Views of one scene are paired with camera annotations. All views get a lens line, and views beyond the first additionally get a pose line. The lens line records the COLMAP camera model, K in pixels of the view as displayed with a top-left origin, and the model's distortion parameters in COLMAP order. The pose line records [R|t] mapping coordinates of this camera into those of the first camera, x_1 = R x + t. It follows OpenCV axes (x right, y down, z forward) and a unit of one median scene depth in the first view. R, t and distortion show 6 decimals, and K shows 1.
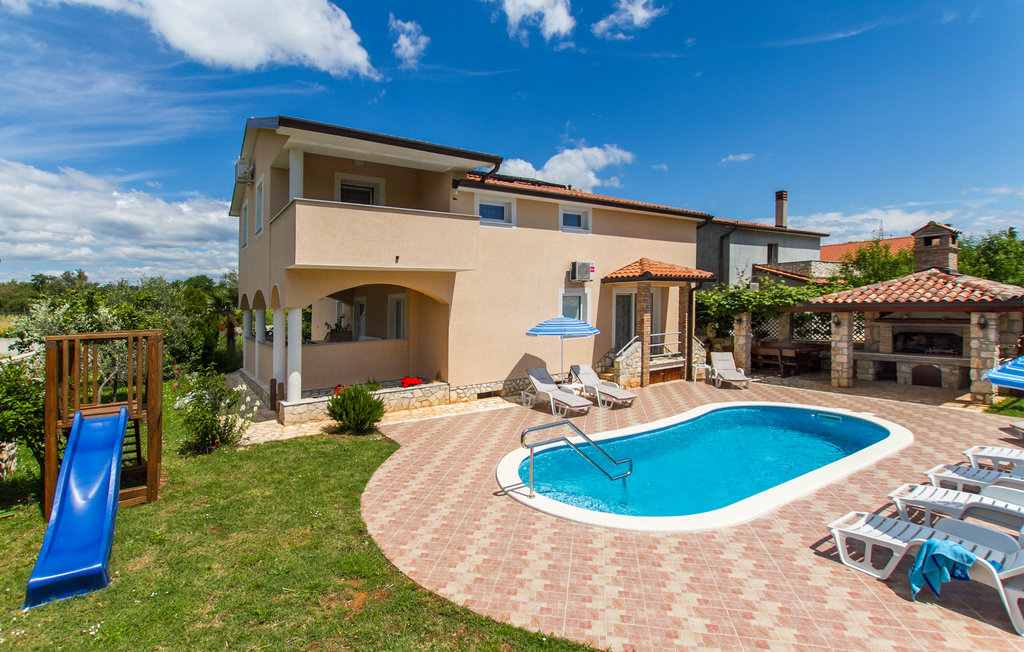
lens RADIAL K [[491.9, 0, 473.8], [0, 491.9, 327.2], [0, 0, 1]] dist [0.000530, -0.005225]
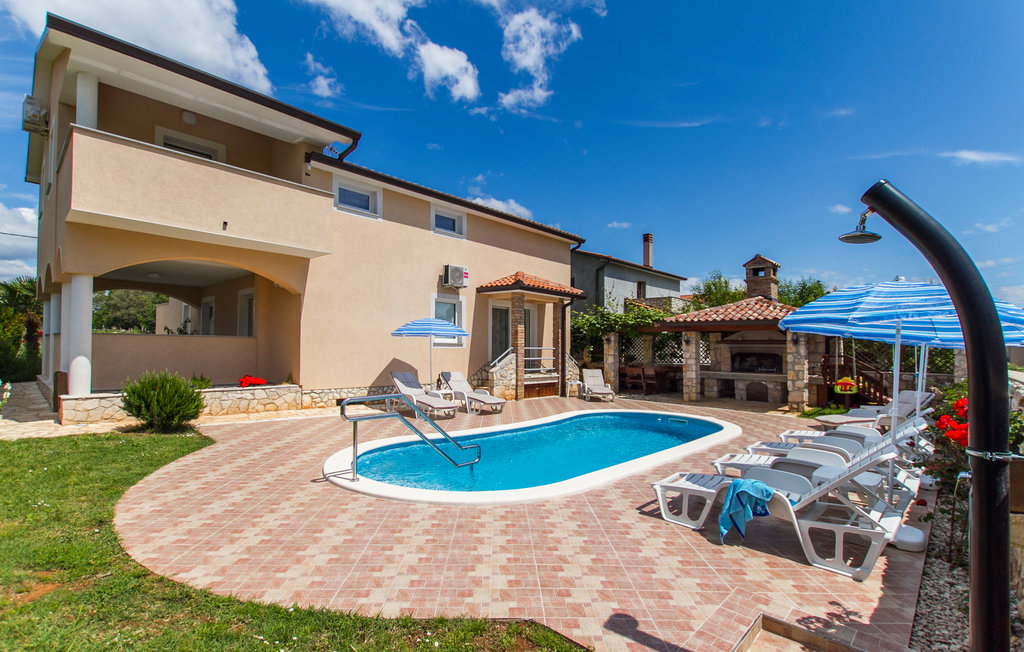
lens RADIAL K [[480.8, 0, 502.9], [0, 480.8, 353.3], [0, 0, 1]] dist [-0.000436, -0.002051]
pose [[0.970101, 0.025549, 0.241352, 0.113659], [-0.014327, 0.998738, -0.048138, 0.113076], [-0.242277, 0.043241, 0.969243, 0.077118]]
